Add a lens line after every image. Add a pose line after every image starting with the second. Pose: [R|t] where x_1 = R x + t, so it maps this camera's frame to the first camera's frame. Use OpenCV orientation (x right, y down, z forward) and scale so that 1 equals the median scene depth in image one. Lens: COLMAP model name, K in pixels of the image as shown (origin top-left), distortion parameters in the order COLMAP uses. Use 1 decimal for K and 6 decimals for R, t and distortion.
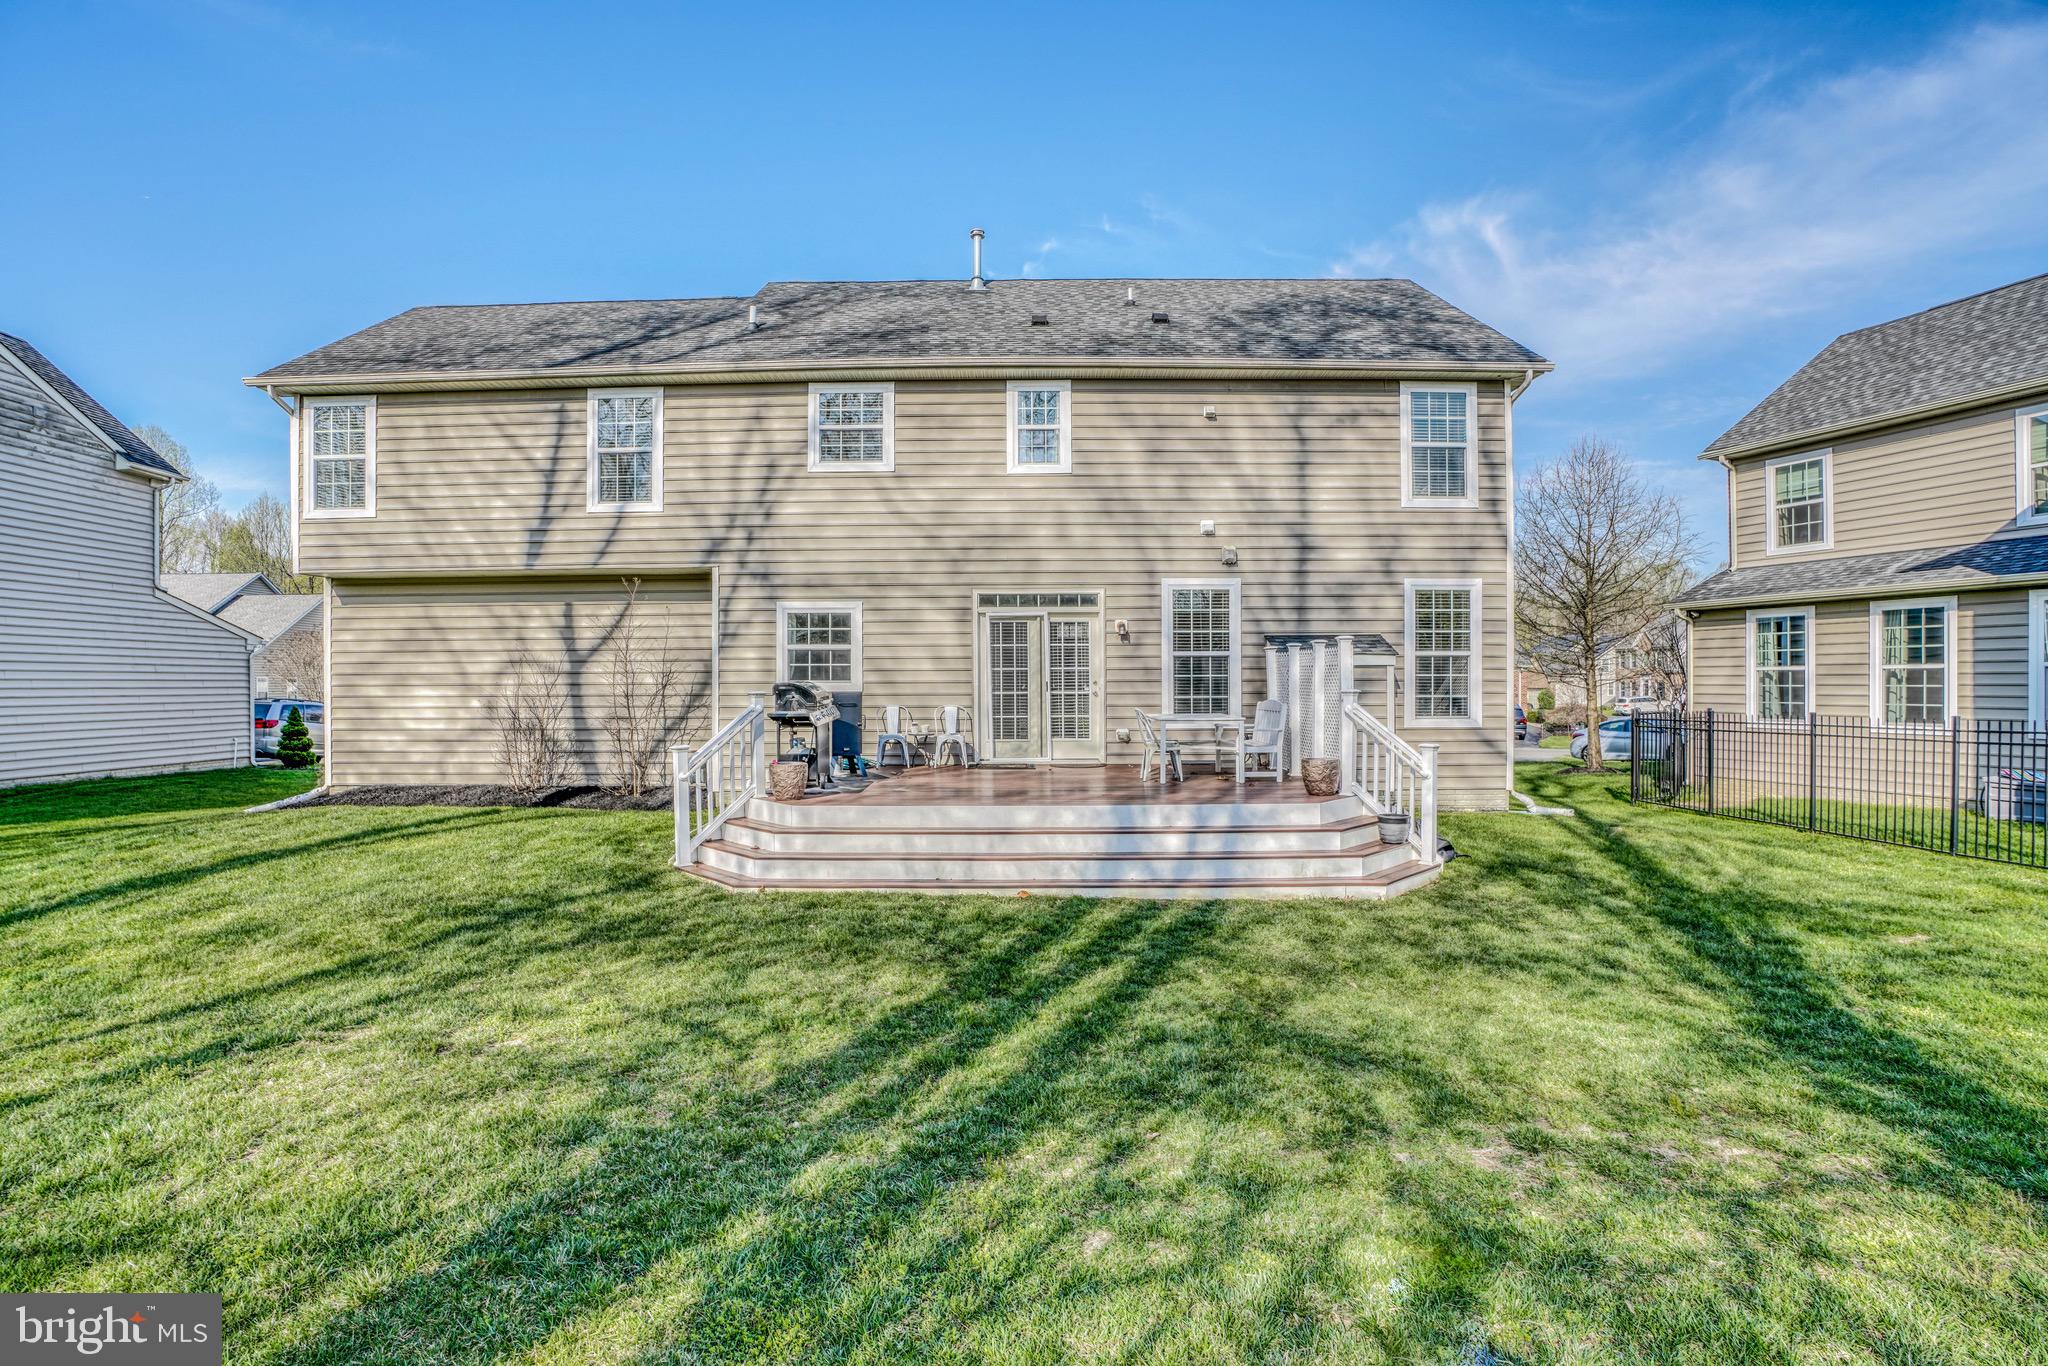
lens RADIAL K [[956.5, 0, 1026.3], [0, 956.5, 693.6], [0, 0, 1]] dist [-0.062682, 0.022409]
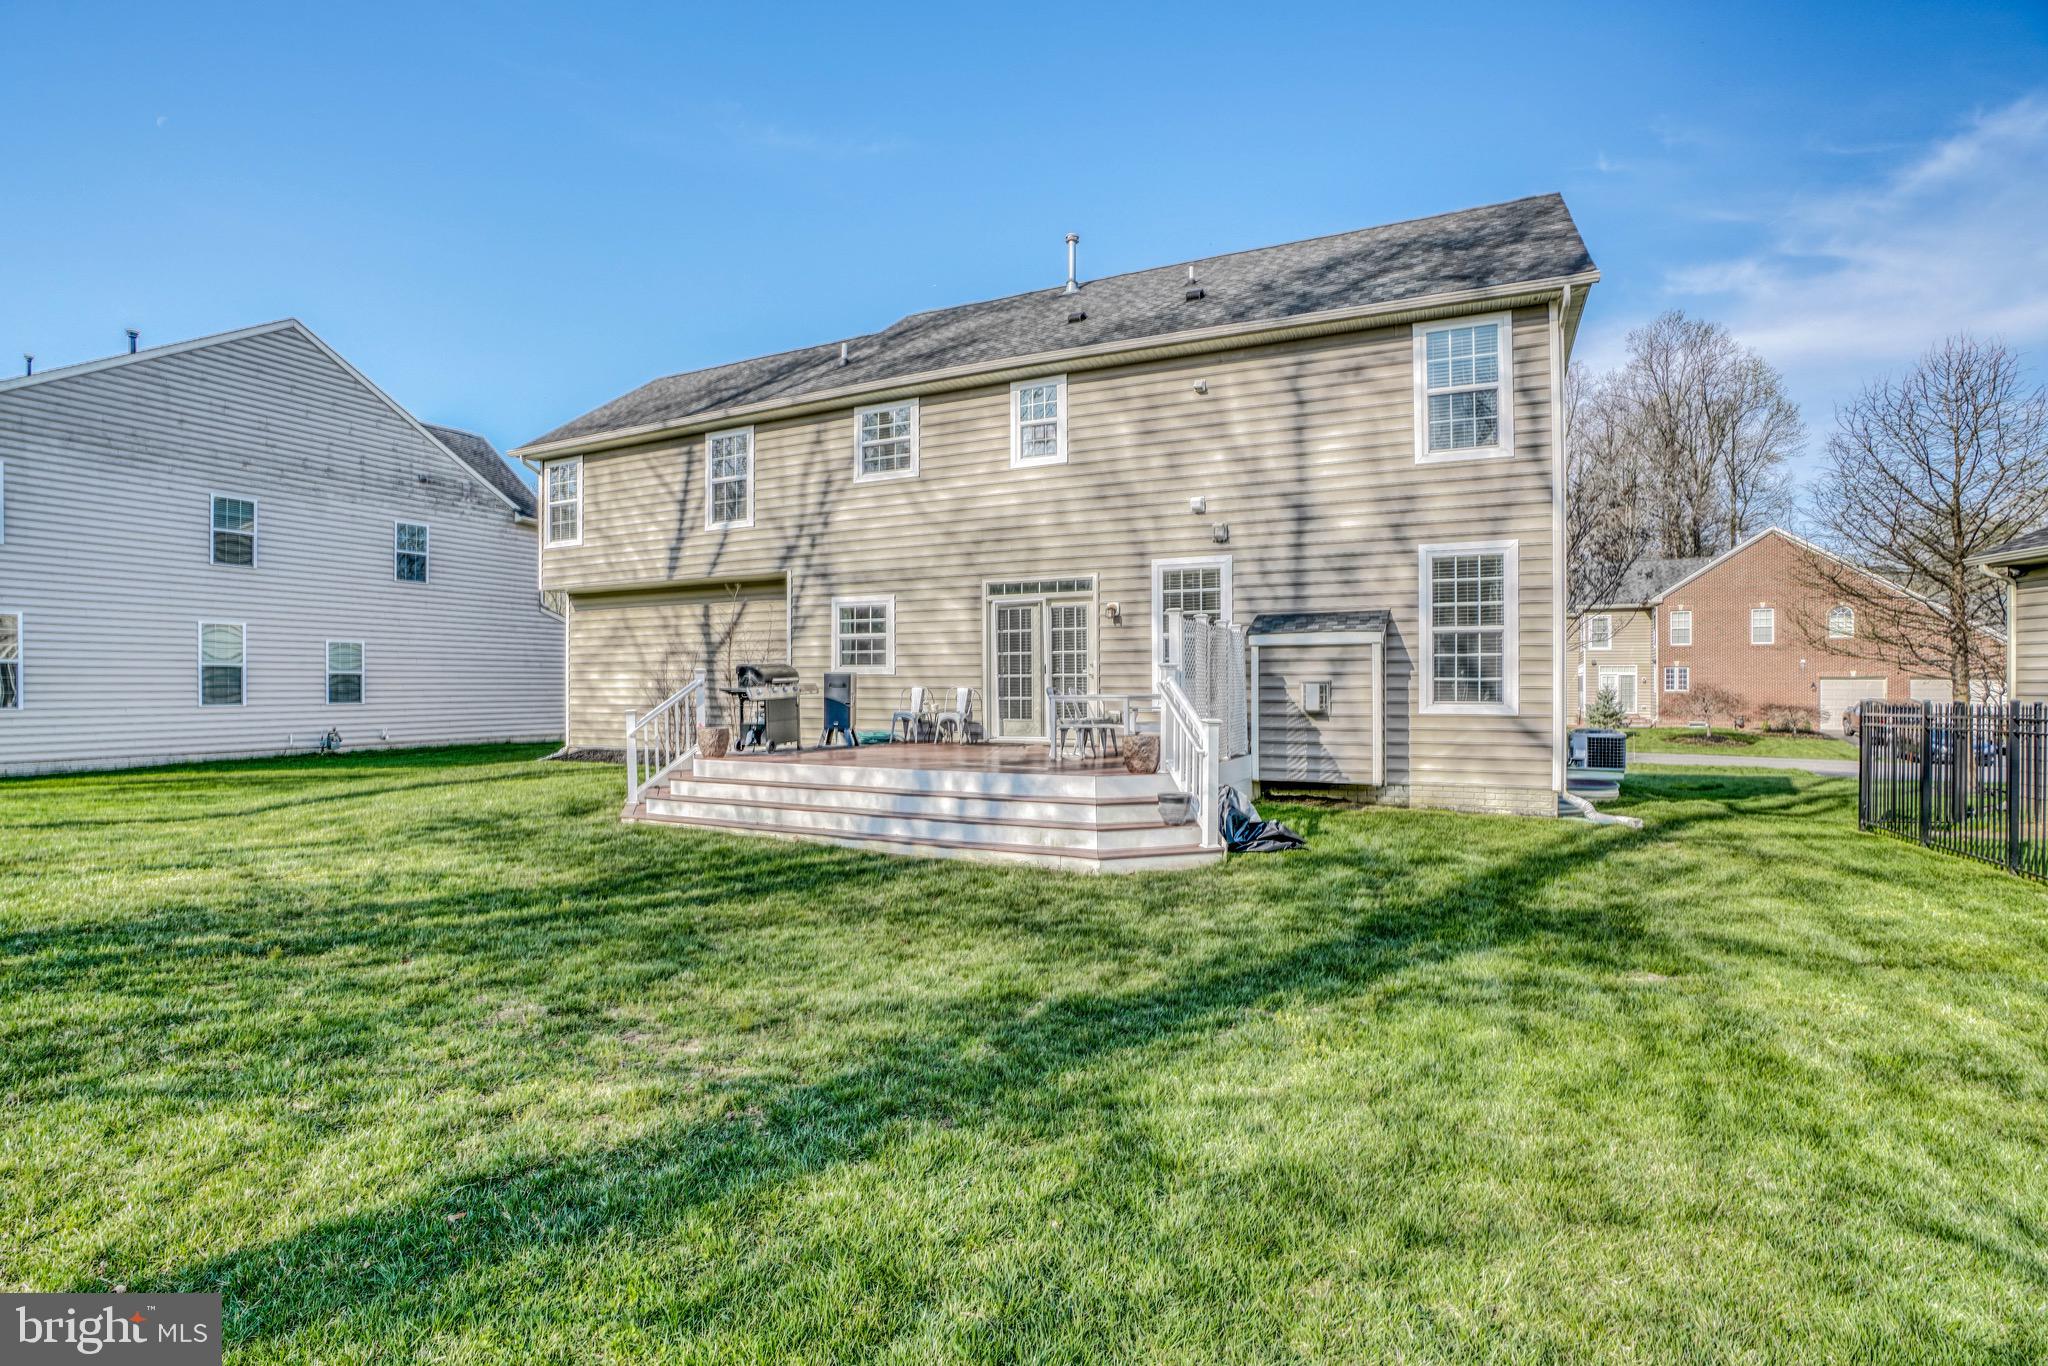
lens RADIAL K [[957.5, 0, 996.3], [0, 957.5, 688.0], [0, 0, 1]] dist [-0.054471, 0.000341]
pose [[0.899130, 0.003780, -0.437665, 0.431002], [-0.007022, 0.999959, -0.005789, 0.019175], [0.437625, 0.008279, 0.899120, 0.038059]]
